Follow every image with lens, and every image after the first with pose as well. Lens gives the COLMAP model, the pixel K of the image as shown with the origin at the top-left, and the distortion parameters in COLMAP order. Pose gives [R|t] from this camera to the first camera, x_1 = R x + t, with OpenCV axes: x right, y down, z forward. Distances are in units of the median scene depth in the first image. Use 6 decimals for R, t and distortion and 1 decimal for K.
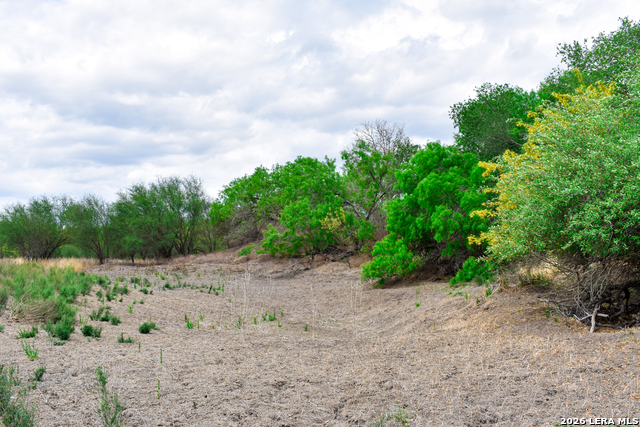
lens RADIAL K [[664.0, 0, 320.2], [0, 664.0, 212.5], [0, 0, 1]] dist [-0.061048, 0.000000]
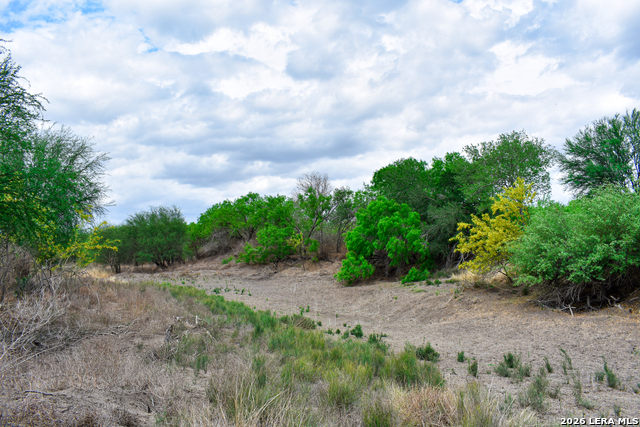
lens RADIAL K [[499.9, 0, 319.9], [0, 499.9, 214.5], [0, 0, 1]] dist [-0.000462, -0.001063]
pose [[0.962758, -0.003861, 0.270338, -0.216887], [0.003909, 0.999992, 0.000362, -0.043450], [-0.270337, 0.000708, 0.962765, -0.108811]]
